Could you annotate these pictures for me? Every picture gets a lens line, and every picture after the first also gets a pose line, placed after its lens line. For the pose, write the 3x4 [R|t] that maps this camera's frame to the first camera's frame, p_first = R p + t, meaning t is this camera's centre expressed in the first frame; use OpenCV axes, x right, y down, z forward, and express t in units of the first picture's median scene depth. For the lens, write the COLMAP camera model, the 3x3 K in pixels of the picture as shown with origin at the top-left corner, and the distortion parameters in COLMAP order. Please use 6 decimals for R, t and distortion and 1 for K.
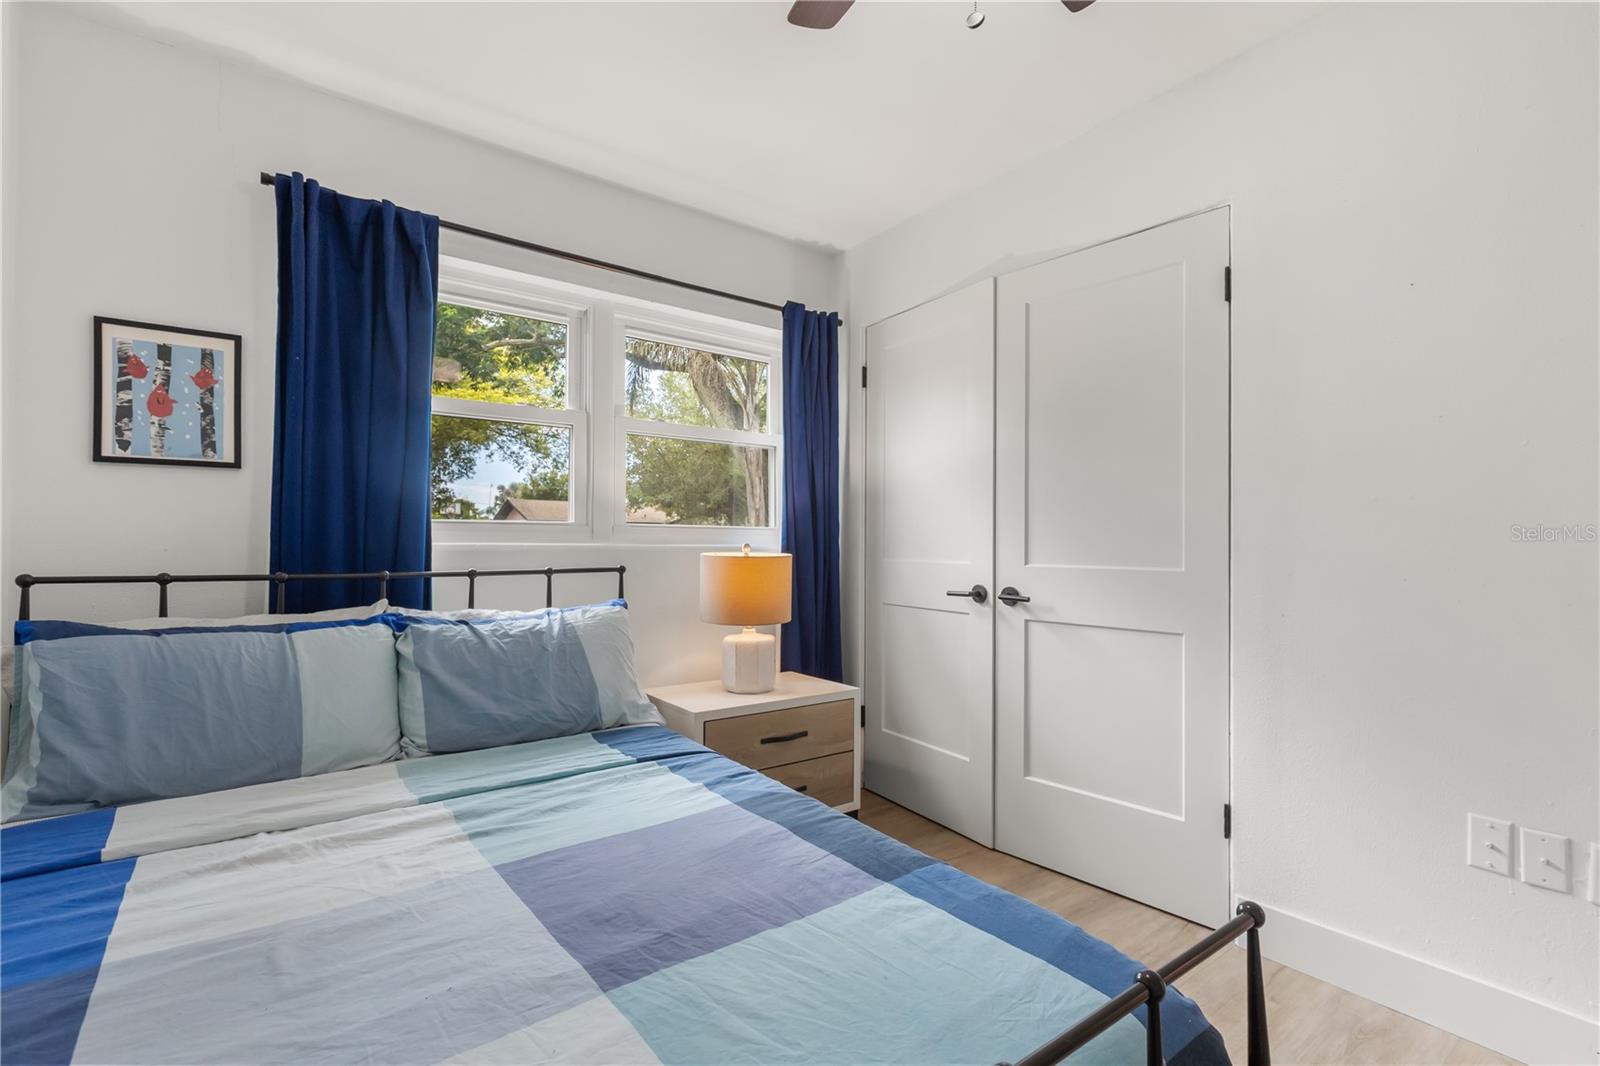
lens RADIAL K [[743.7, 0, 798.4], [0, 743.7, 535.5], [0, 0, 1]] dist [0.001055, -0.000407]
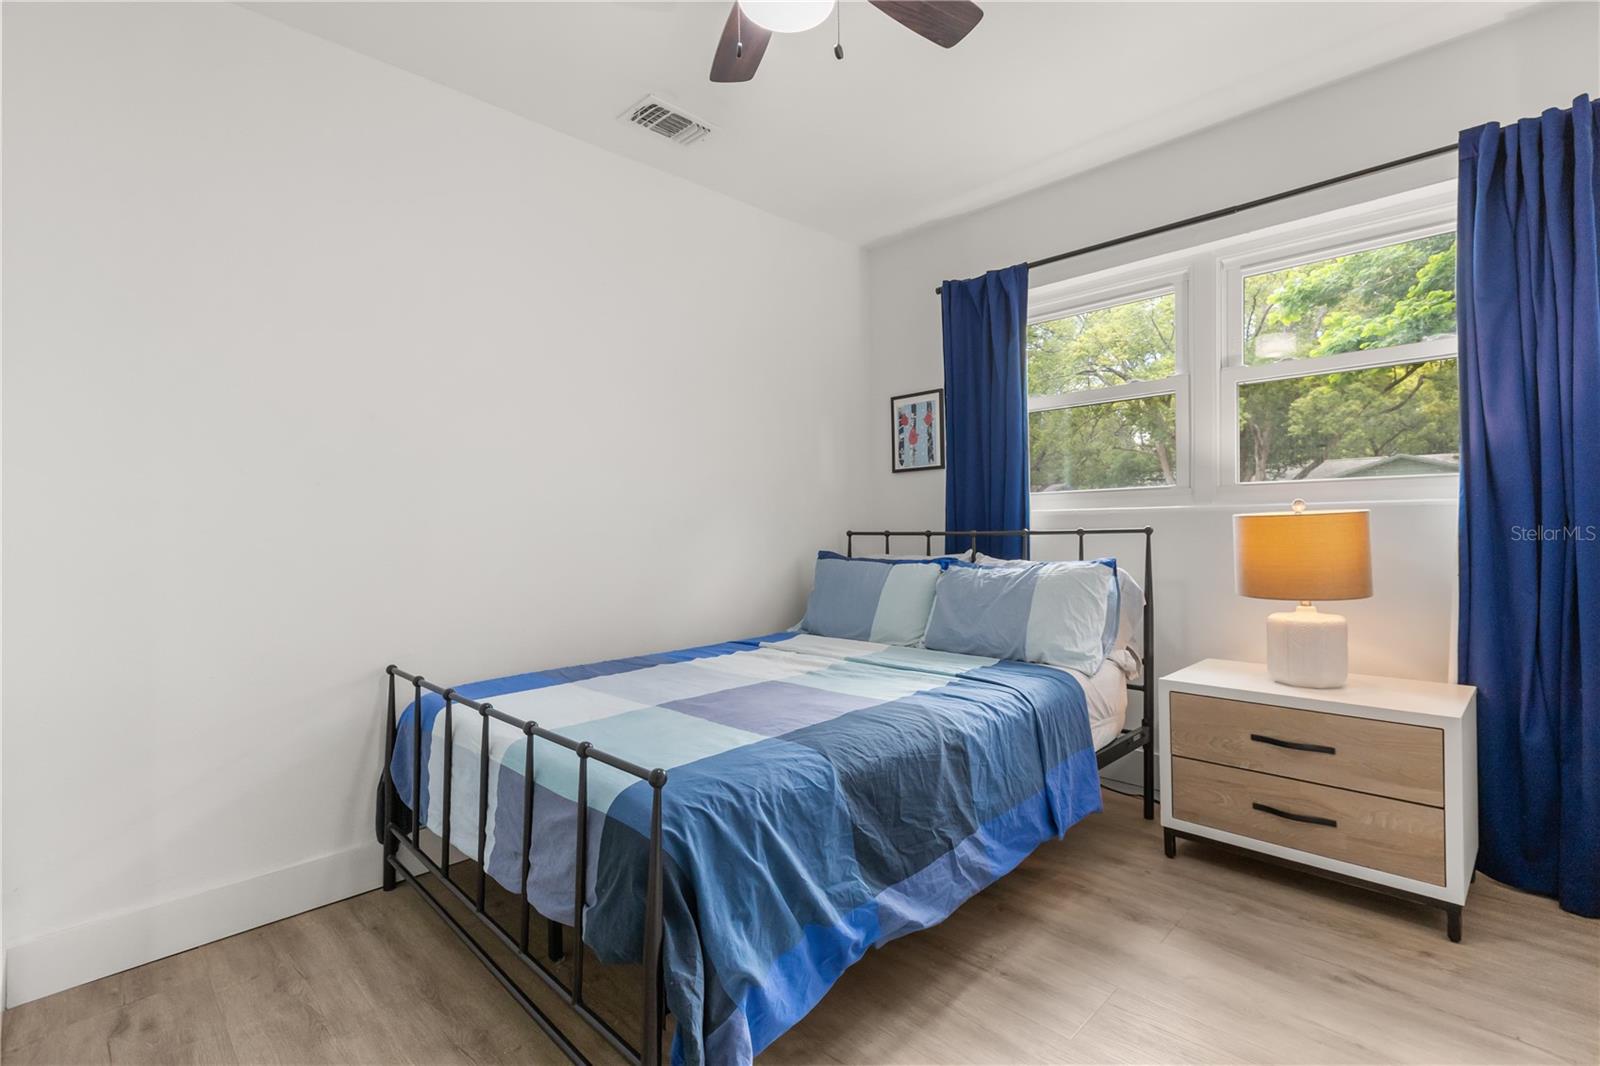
lens RADIAL K [[740.1, 0, 803.3], [0, 740.1, 535.1], [0, 0, 1]] dist [0.003633, 0.000416]
pose [[0.130113, 0.015369, -0.991380, 0.890262], [0.043195, 0.998843, 0.021154, 0.011595], [0.990558, -0.045575, 0.129298, 0.482440]]
